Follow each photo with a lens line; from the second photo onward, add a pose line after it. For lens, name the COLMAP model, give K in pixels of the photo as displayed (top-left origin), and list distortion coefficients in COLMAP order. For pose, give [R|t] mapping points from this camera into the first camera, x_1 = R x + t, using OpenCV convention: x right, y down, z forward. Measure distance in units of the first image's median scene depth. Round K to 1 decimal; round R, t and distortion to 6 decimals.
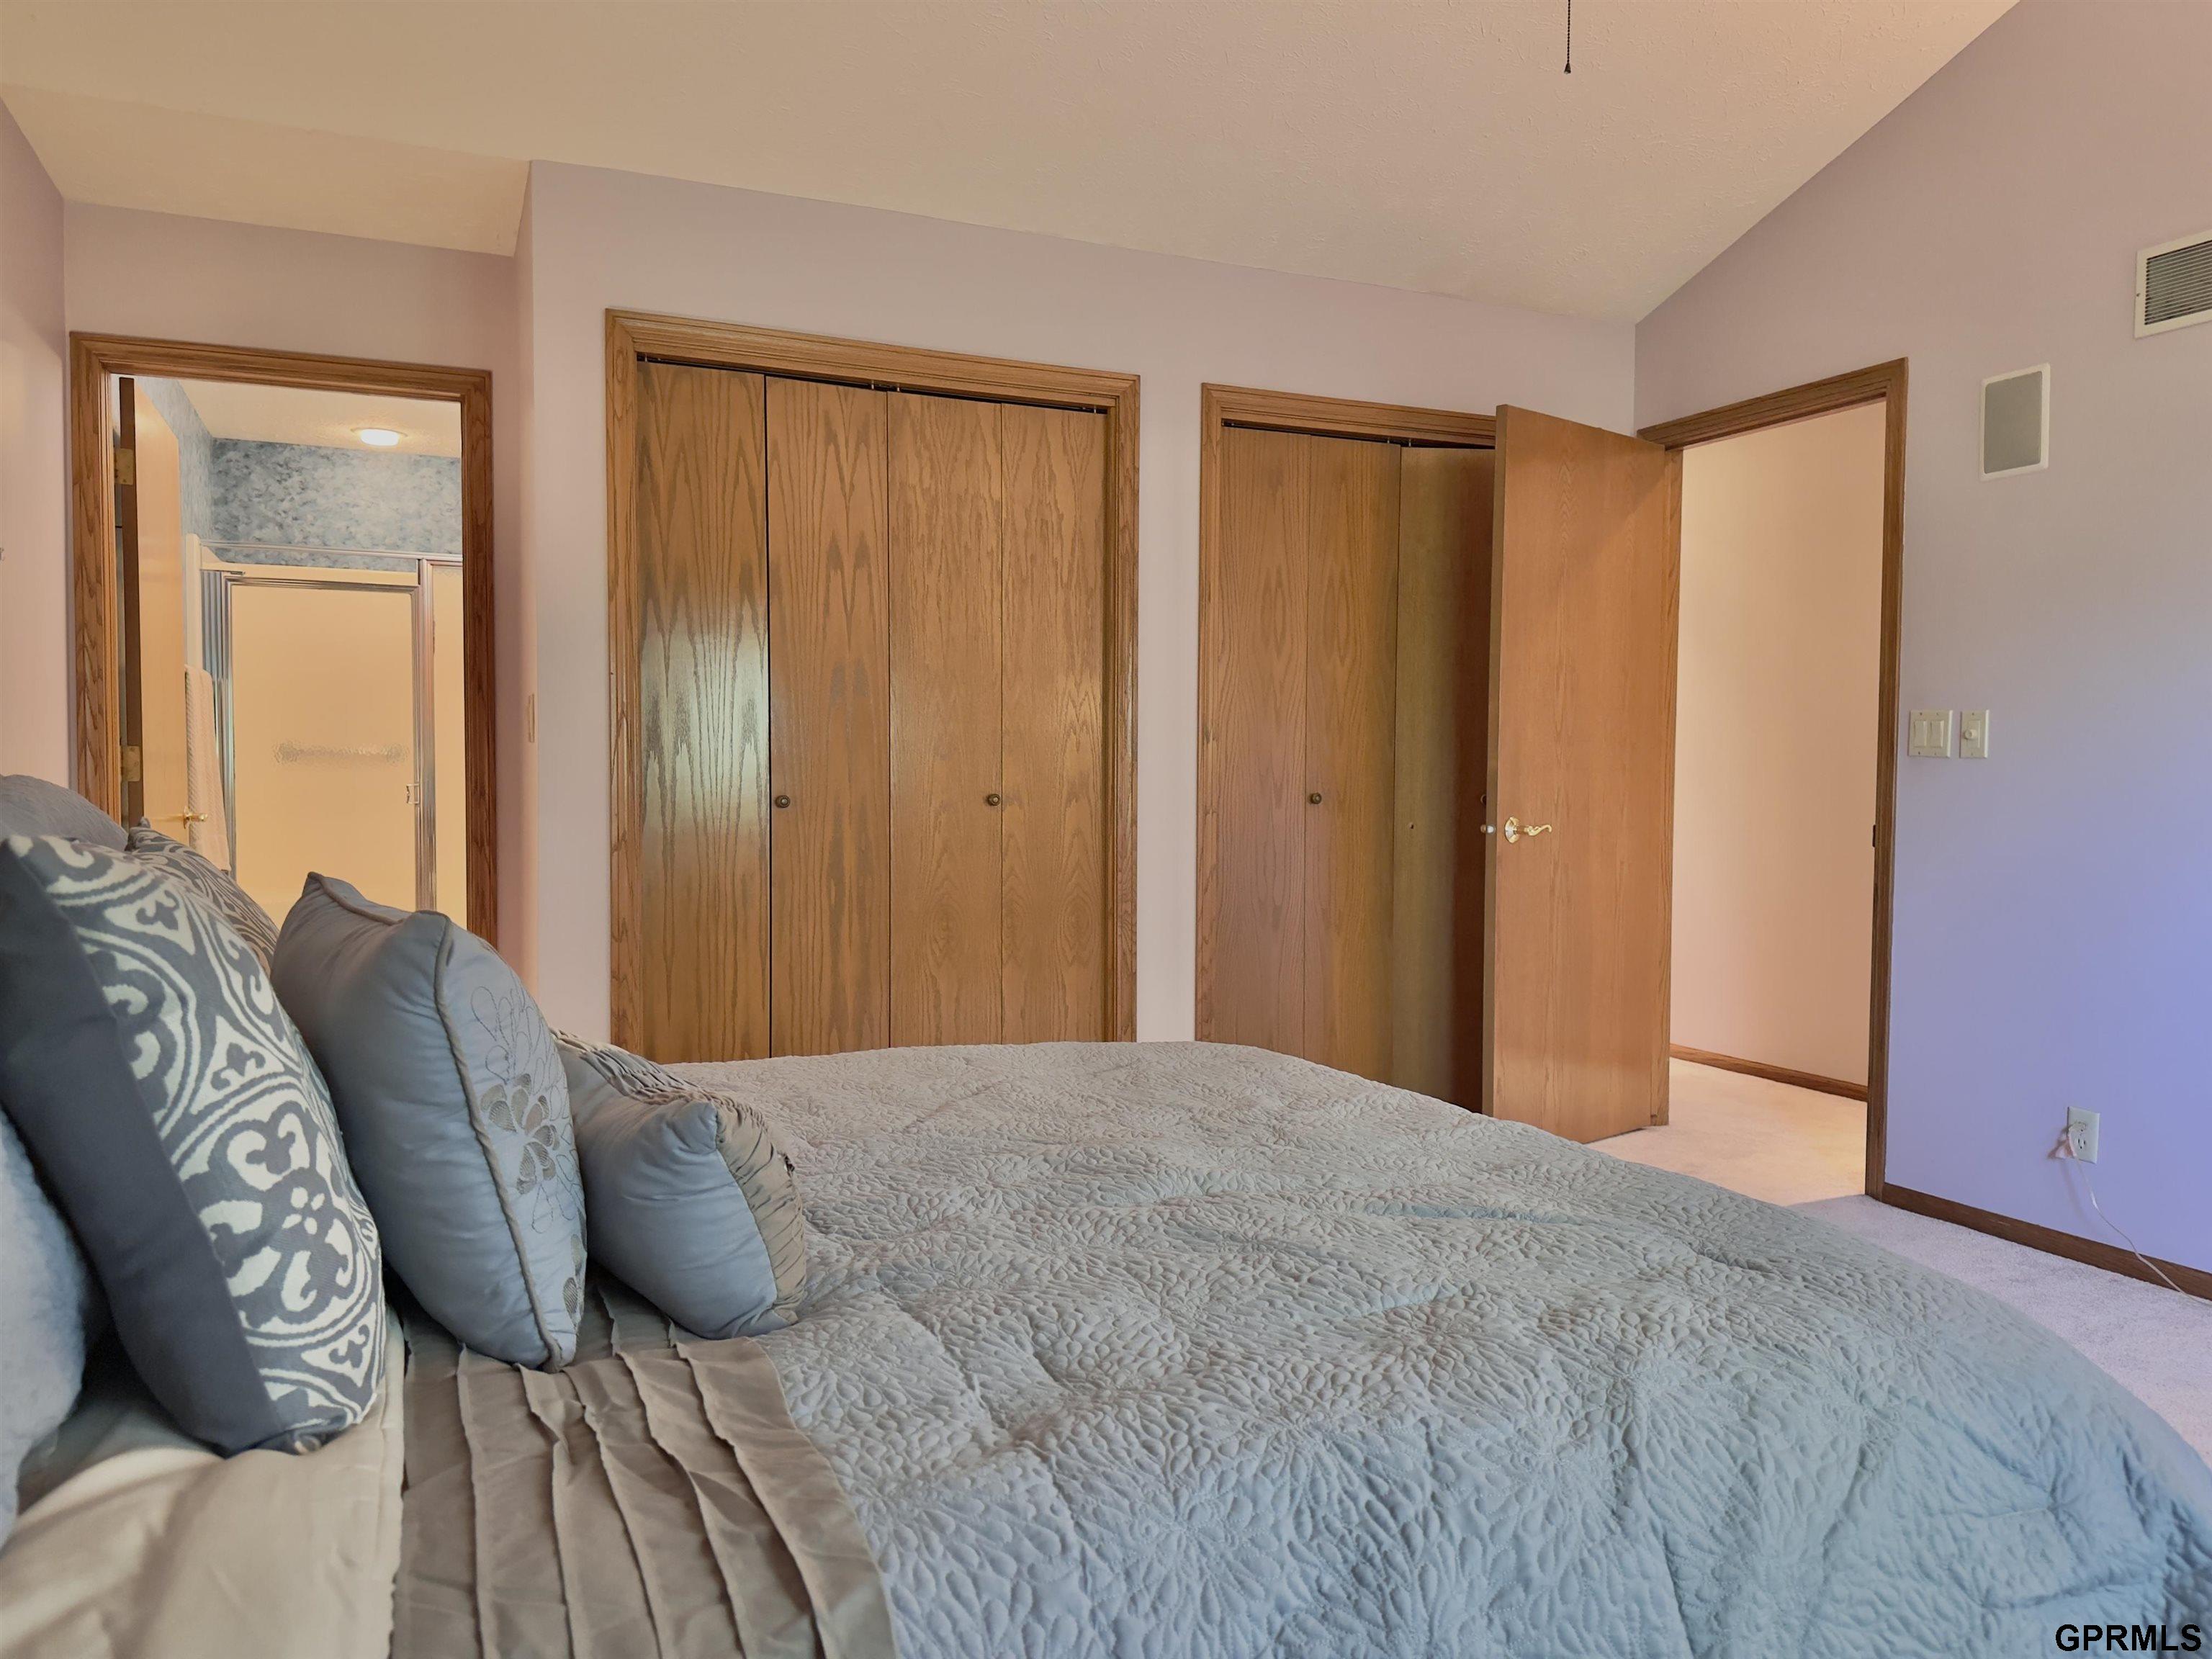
lens RADIAL K [[1550.5, 0, 1106.0], [0, 1550.5, 829.5], [0, 0, 1]] dist [0.110889, -0.178872]
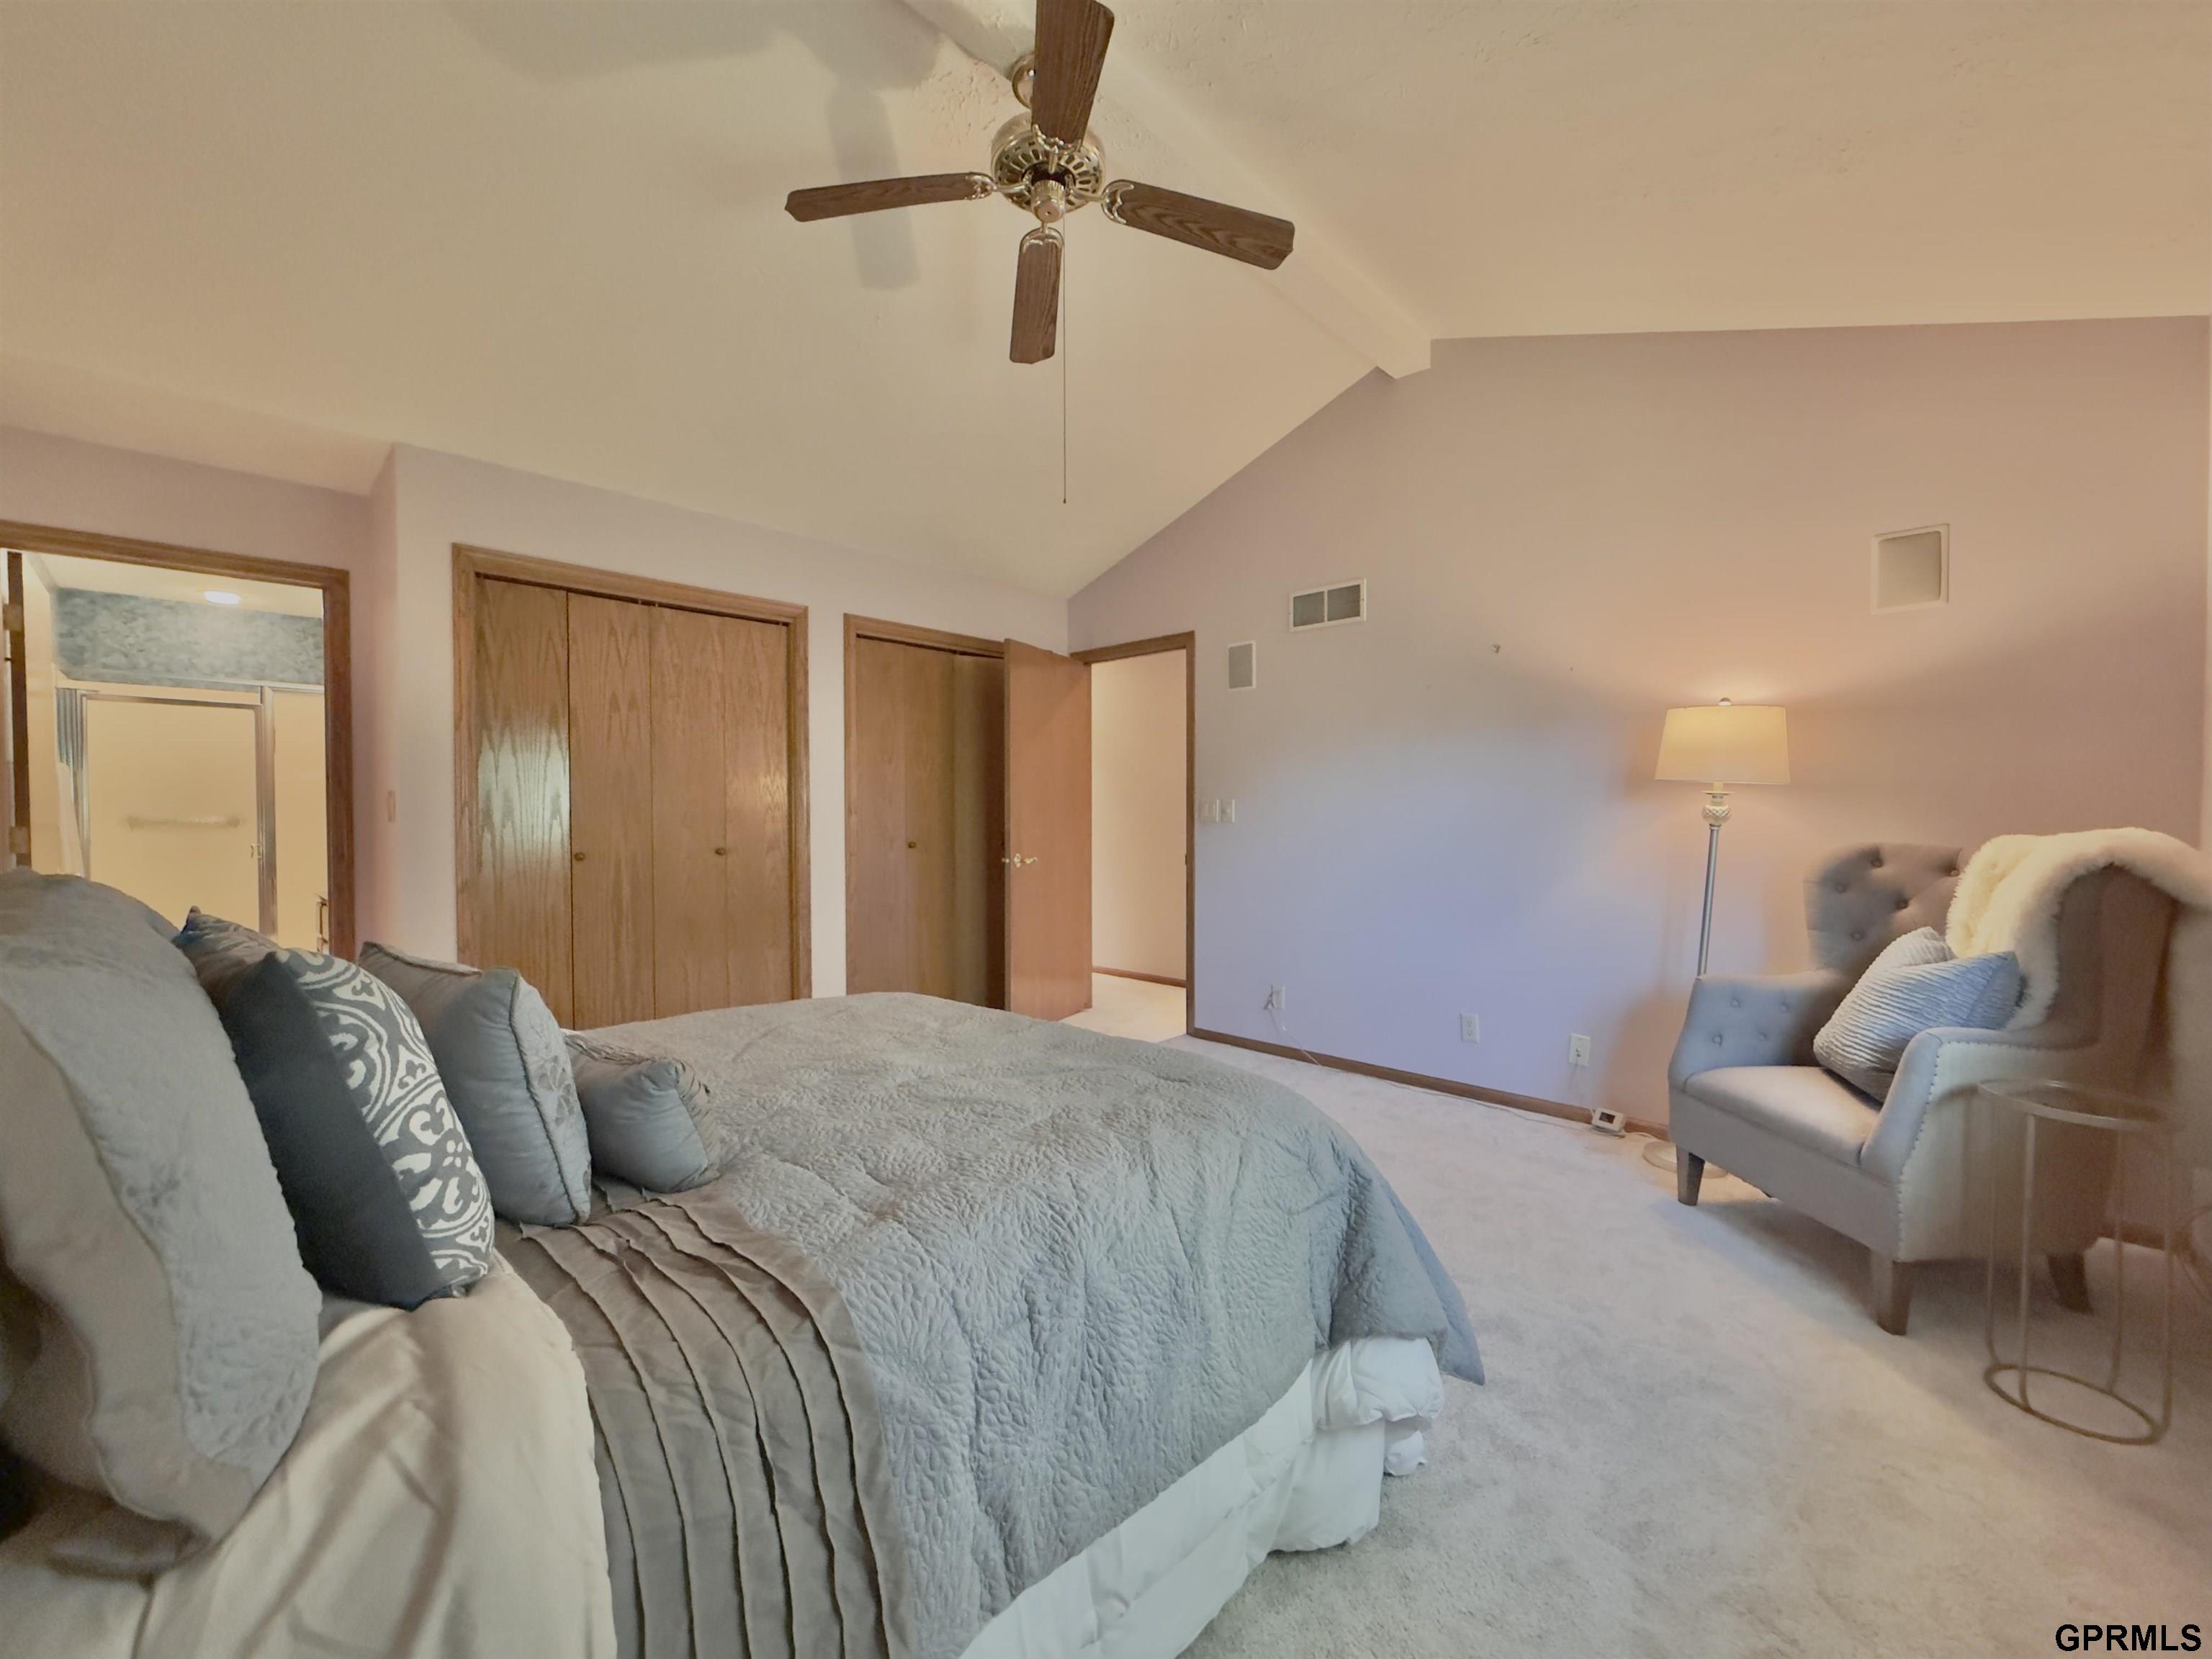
lens RADIAL K [[881.3, 0, 1106.0], [0, 881.3, 829.5], [0, 0, 1]] dist [0.000175, -0.000733]
pose [[0.926257, -0.013067, 0.376666, -0.163109], [0.021513, 0.999602, -0.018225, -0.059113], [-0.376278, 0.024984, 0.926170, -0.121292]]
